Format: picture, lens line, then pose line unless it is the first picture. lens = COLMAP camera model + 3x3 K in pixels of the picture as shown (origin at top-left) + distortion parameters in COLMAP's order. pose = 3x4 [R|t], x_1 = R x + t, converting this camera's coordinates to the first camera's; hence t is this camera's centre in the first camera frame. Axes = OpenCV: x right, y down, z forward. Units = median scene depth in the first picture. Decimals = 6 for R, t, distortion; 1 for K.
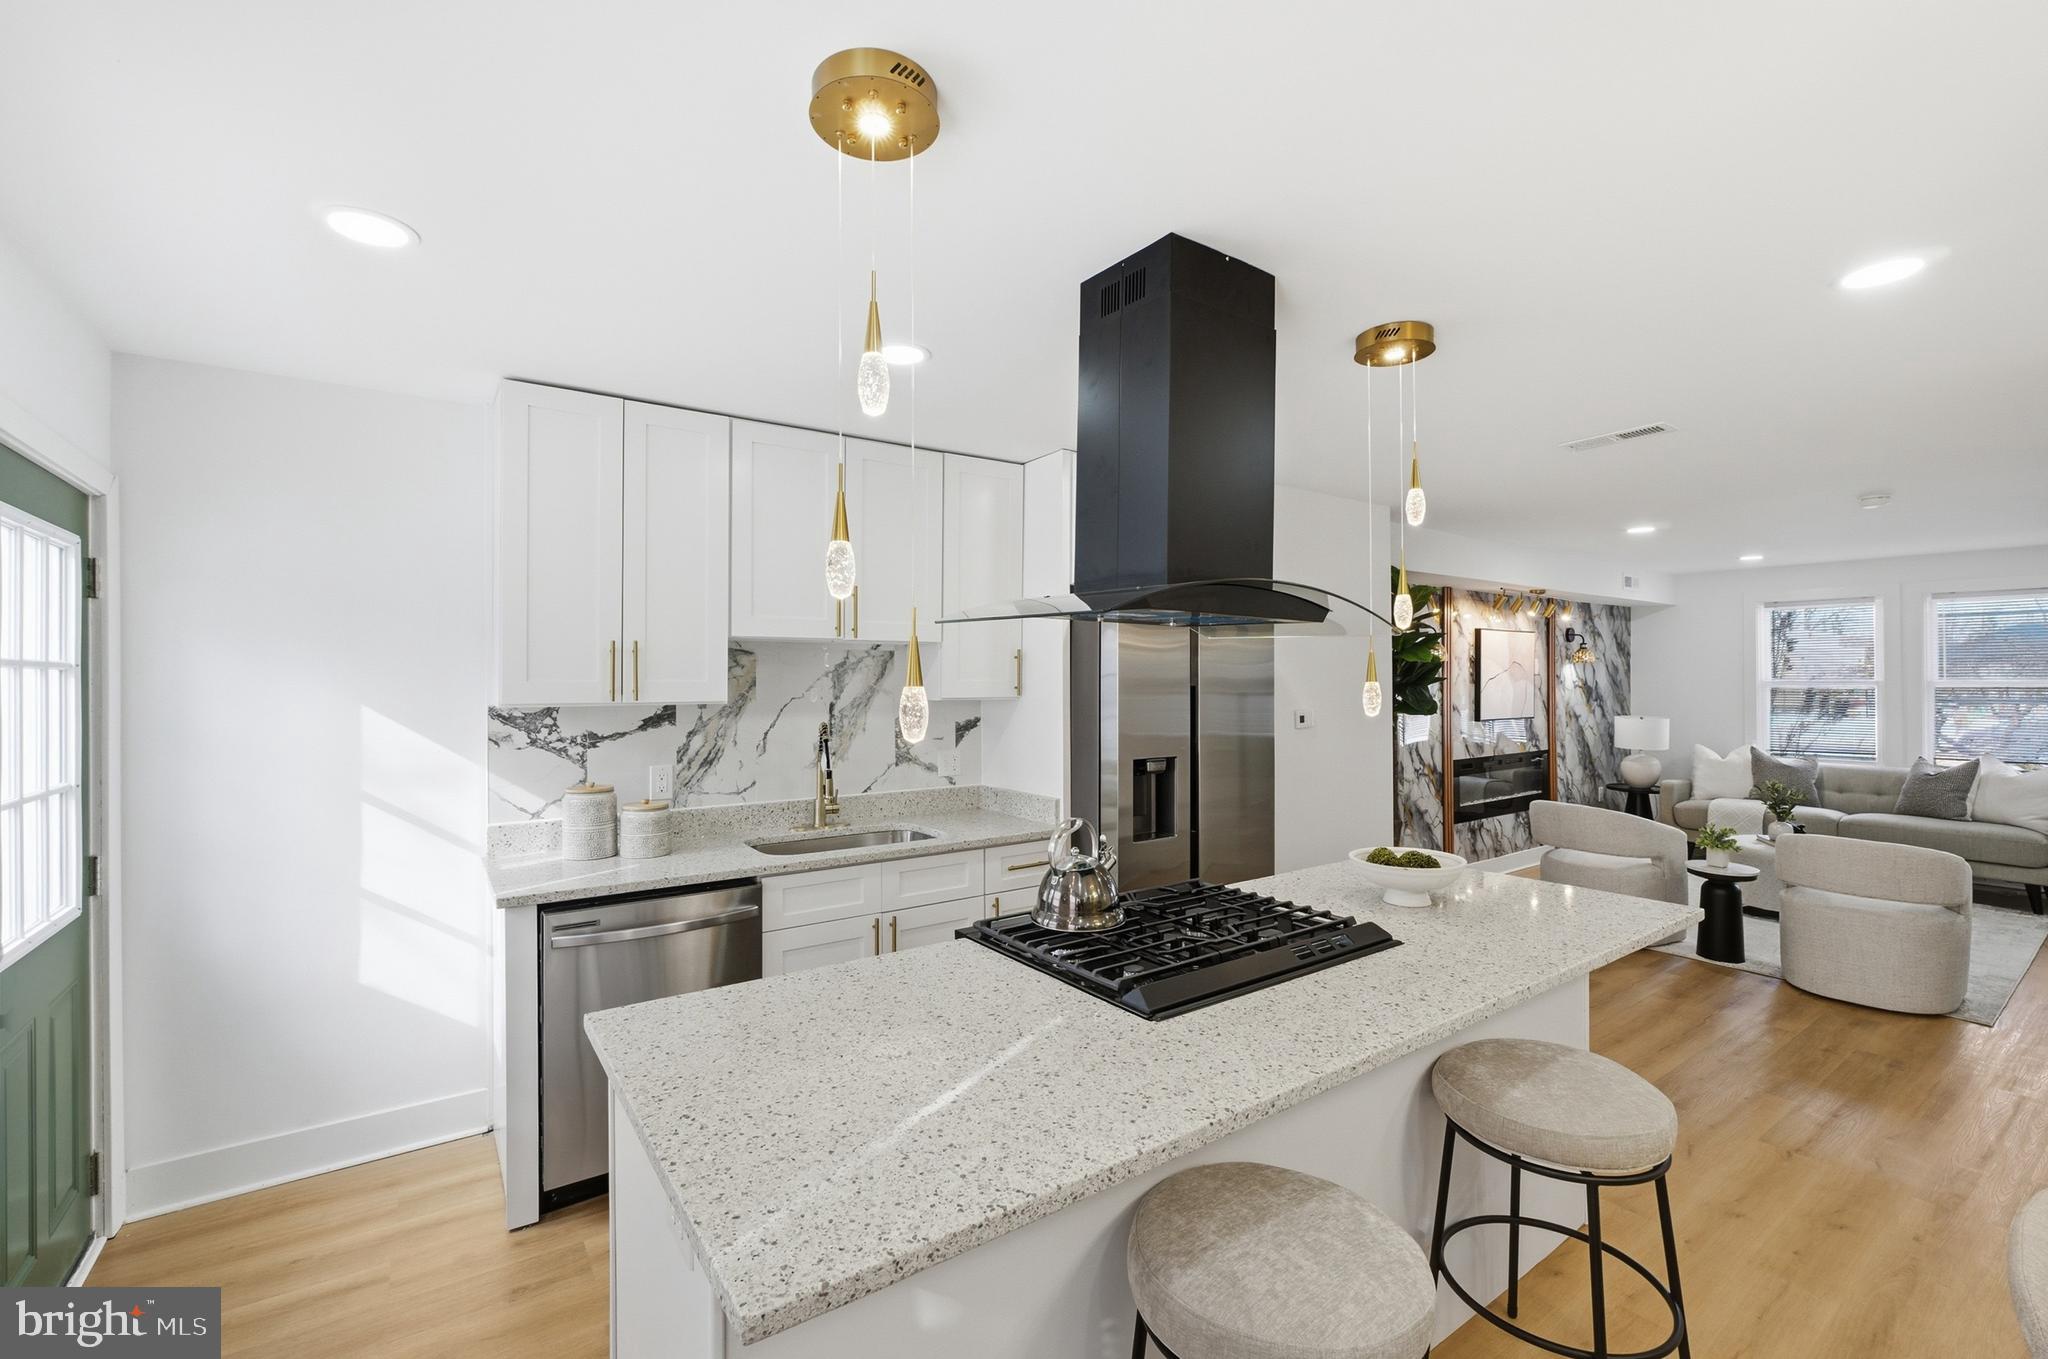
lens RADIAL K [[871.5, 0, 1021.7], [0, 871.5, 674.4], [0, 0, 1]] dist [-0.012534, 0.005471]
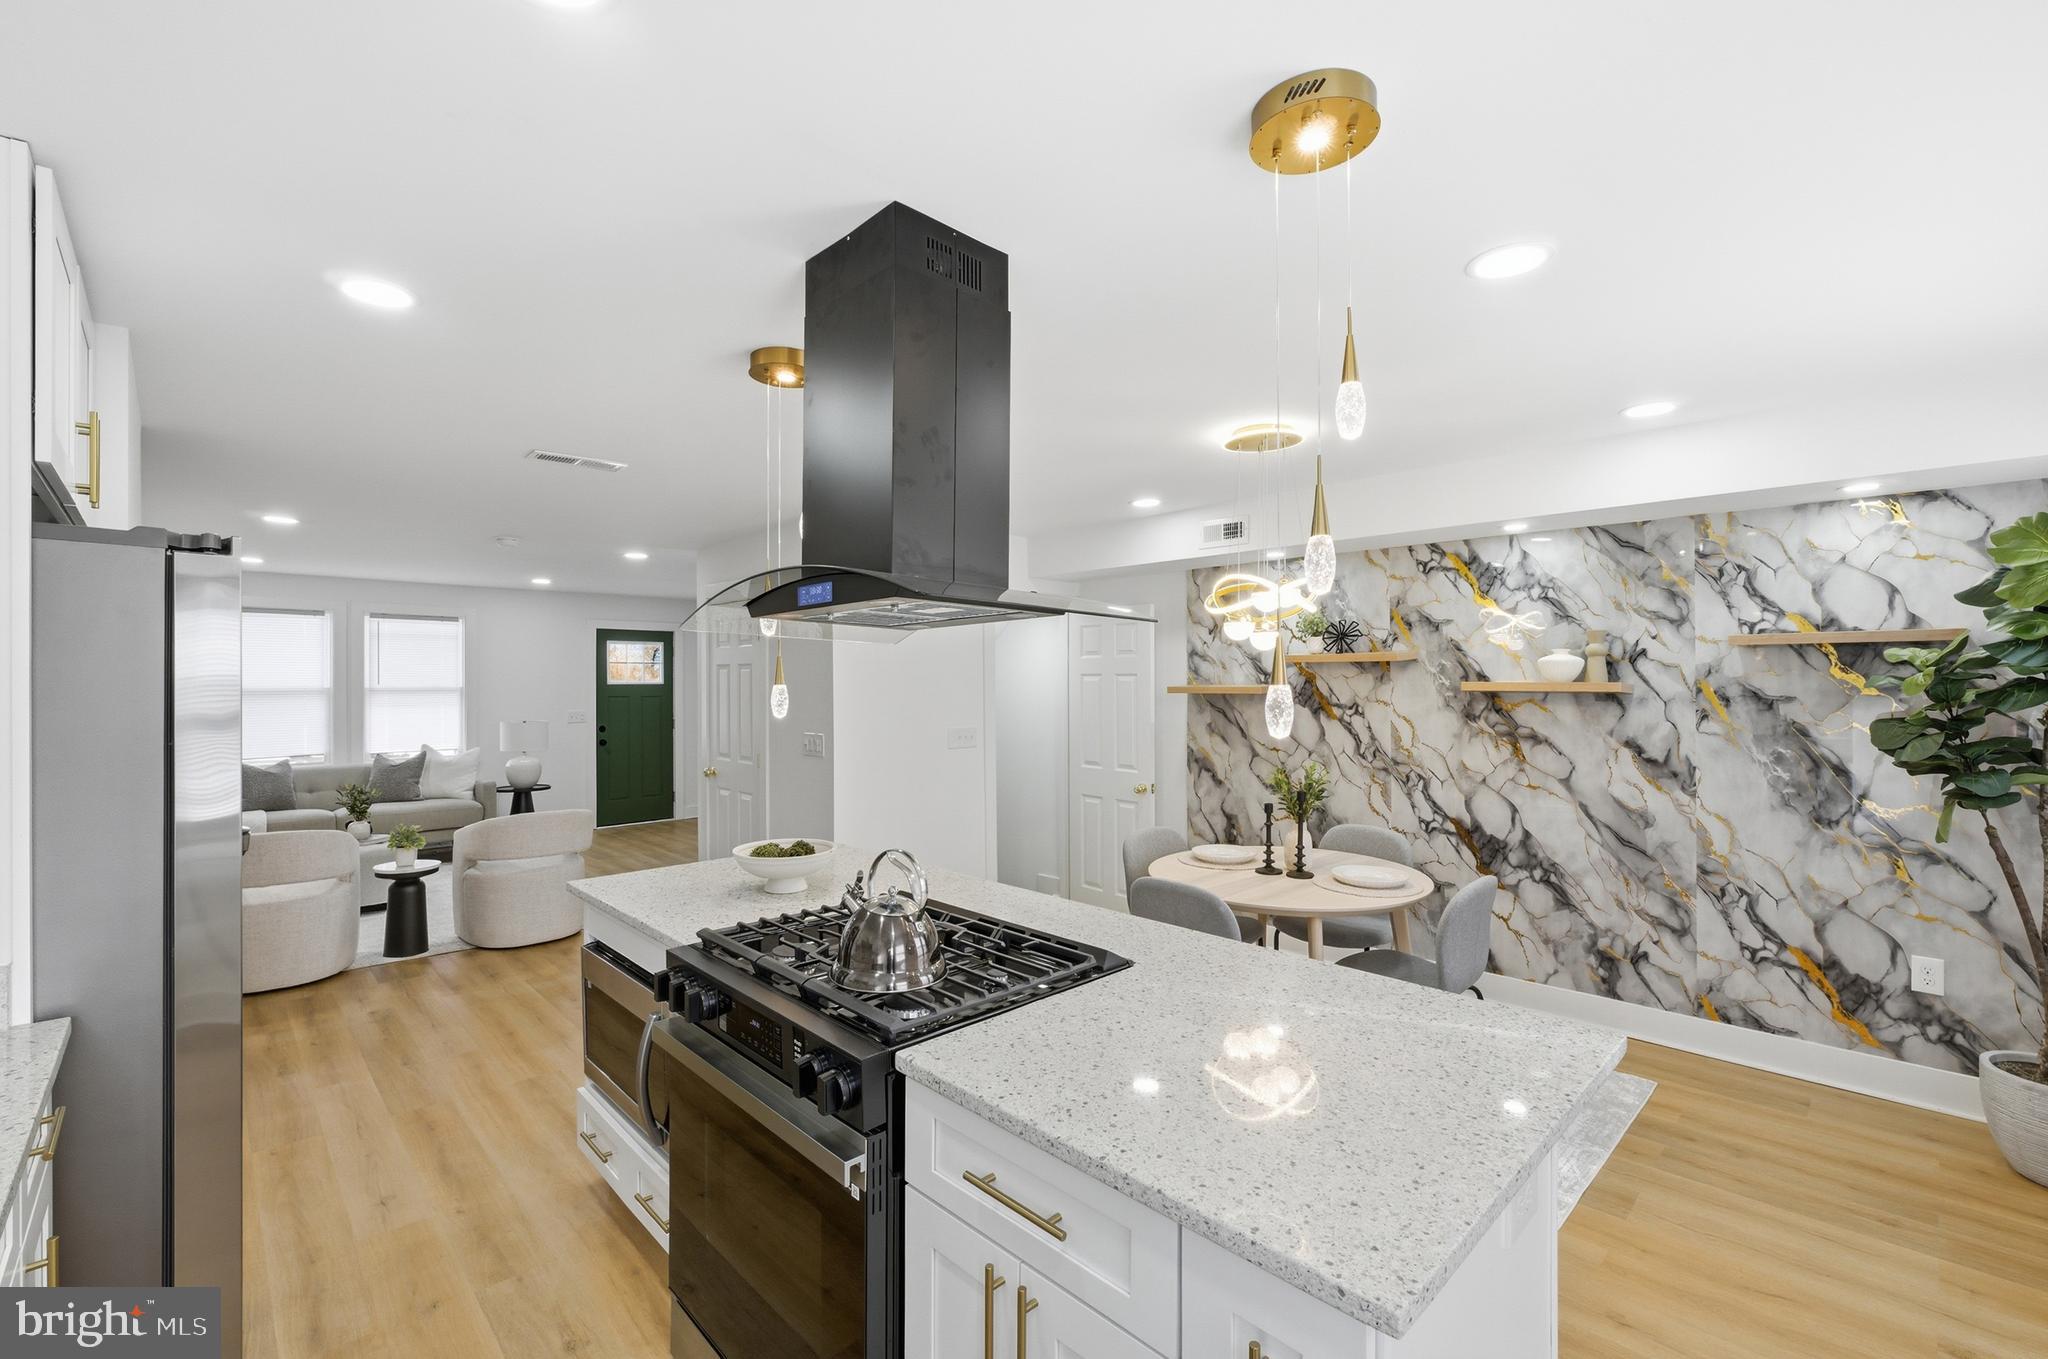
lens RADIAL K [[865.6, 0, 1021.8], [0, 865.6, 681.1], [0, 0, 1]] dist [-0.017283, 0.005582]
pose [[-0.148462, 0.005277, 0.988904, -0.419948], [-0.002747, 0.999980, -0.005749, 0.006326], [-0.988914, -0.003570, -0.148444, 0.556818]]
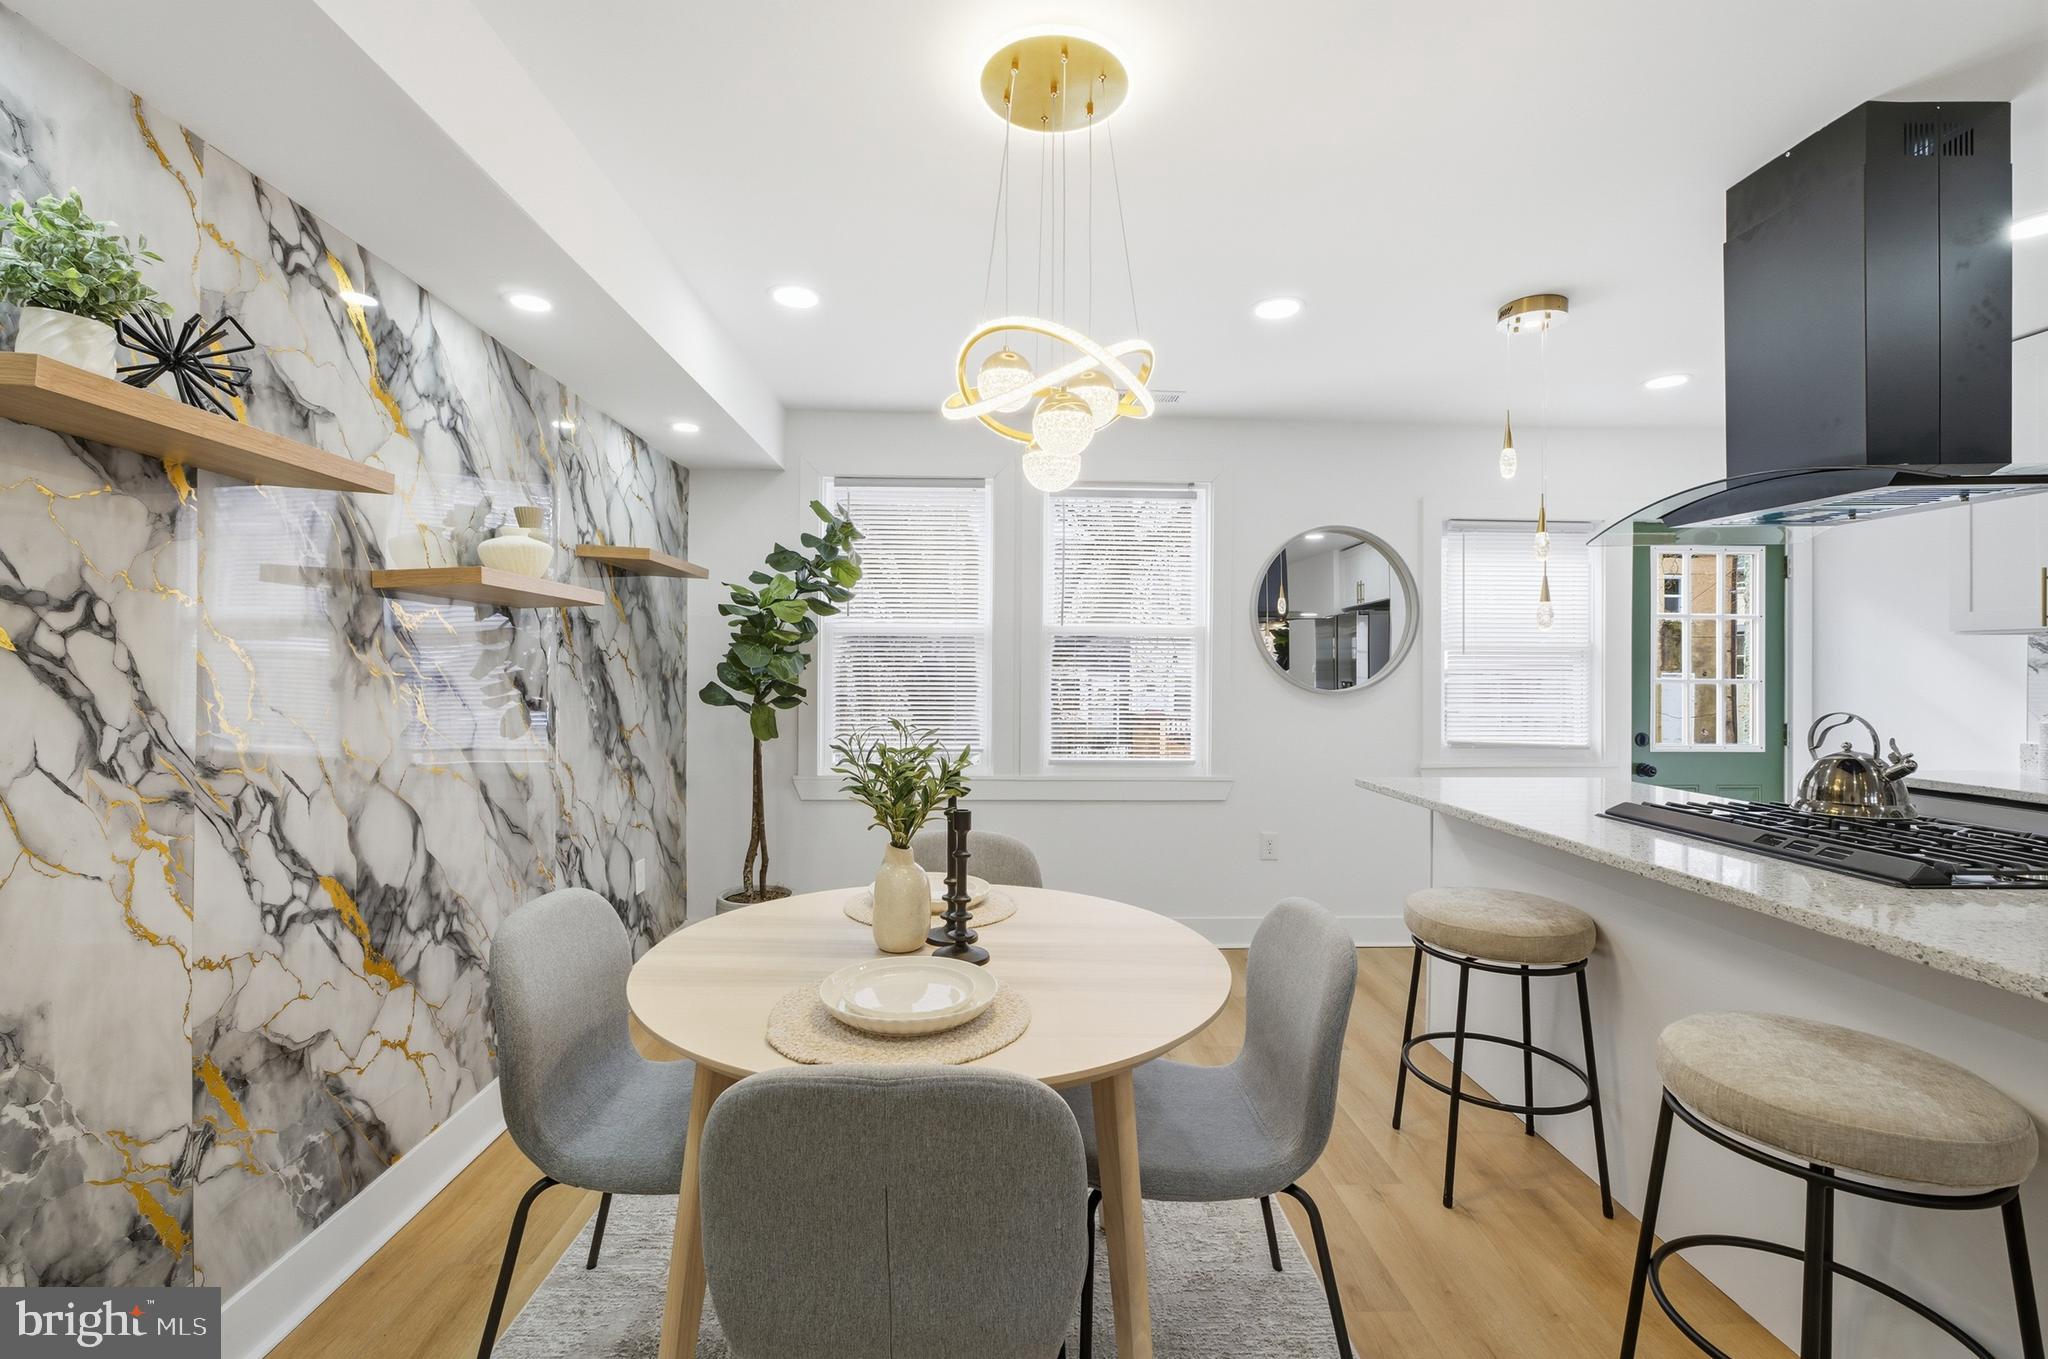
lens RADIAL K [[863.3, 0, 1015.5], [0, 863.3, 669.7], [0, 0, 1]] dist [-0.012768, 0.004605]
pose [[-0.564997, -0.002385, -0.825089, 0.811780], [-0.002757, 0.999996, -0.001003, 0.061976], [0.825088, 0.001708, -0.565002, 0.417622]]
